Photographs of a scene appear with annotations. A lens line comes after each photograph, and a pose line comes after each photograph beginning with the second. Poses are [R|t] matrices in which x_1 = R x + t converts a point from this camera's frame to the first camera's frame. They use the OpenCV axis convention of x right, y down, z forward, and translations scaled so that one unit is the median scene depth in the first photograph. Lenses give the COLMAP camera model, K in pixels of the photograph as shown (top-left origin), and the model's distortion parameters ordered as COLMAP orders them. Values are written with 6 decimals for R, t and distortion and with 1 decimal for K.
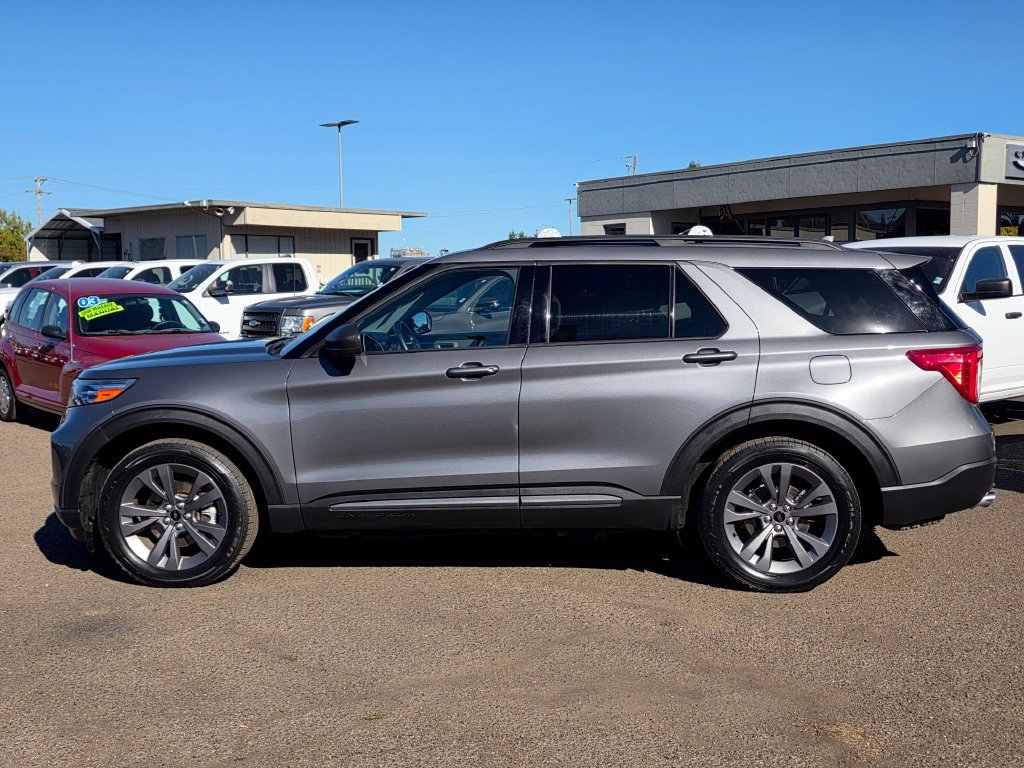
lens RADIAL K [[1214.2, 0, 512.0], [0, 1214.2, 384.0], [0, 0, 1]] dist [0.149575, -0.339809]
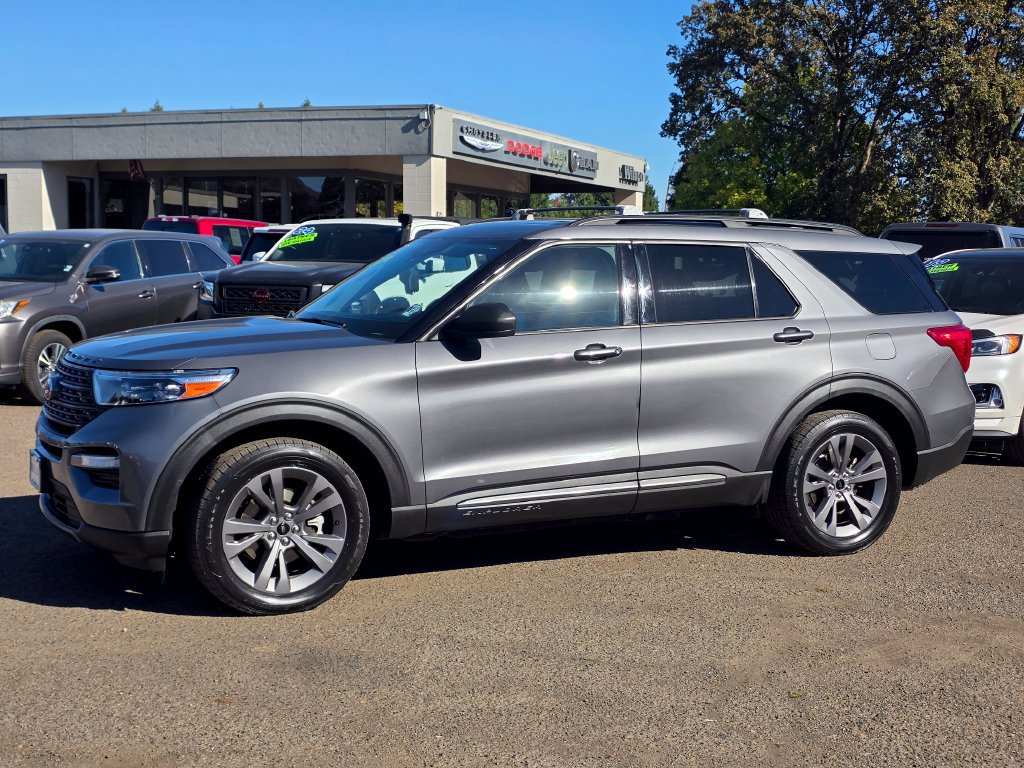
lens RADIAL K [[1379.9, 0, 529.0], [0, 1379.9, 377.6], [0, 0, 1]] dist [0.198330, -0.623326]
pose [[0.861127, -0.024262, 0.507810, -0.617908], [0.020294, 0.999705, 0.013351, -0.006638], [-0.507985, -0.001191, 0.861365, 0.088628]]
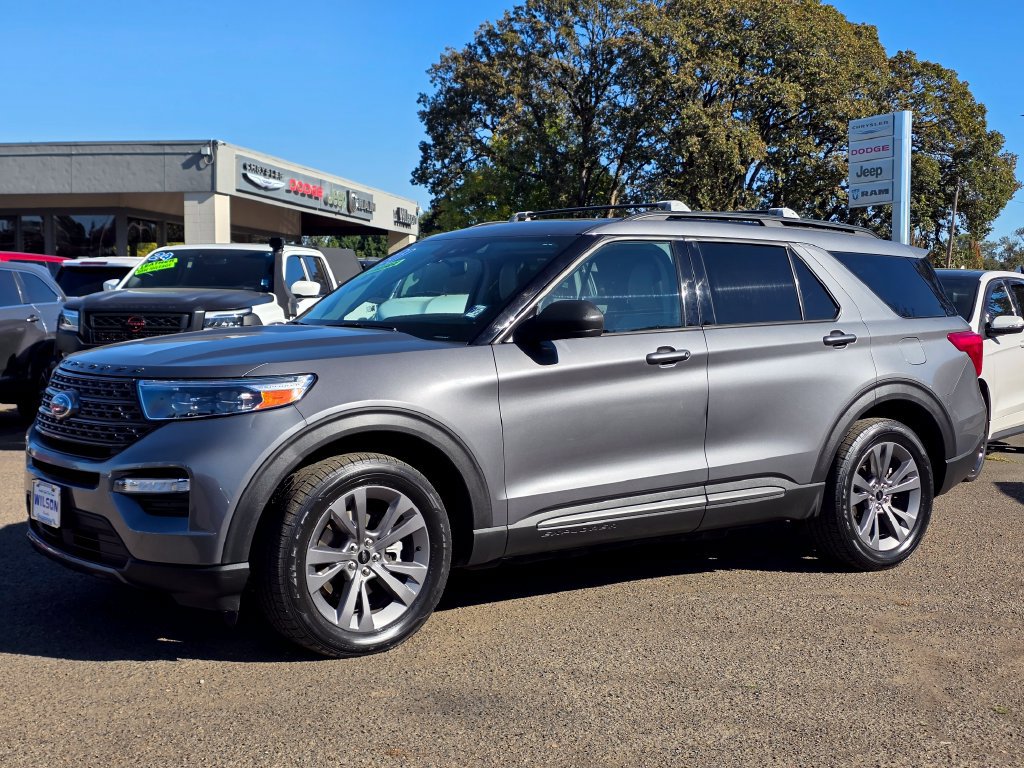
lens RADIAL K [[1382.2, 0, 512.0], [0, 1382.2, 384.0], [0, 0, 1]] dist [0.205312, -0.762620]
pose [[0.758922, -0.023385, 0.650762, -0.756416], [0.040992, 0.999089, -0.011902, 0.016363], [-0.649891, 0.035709, 0.759188, 0.303431]]
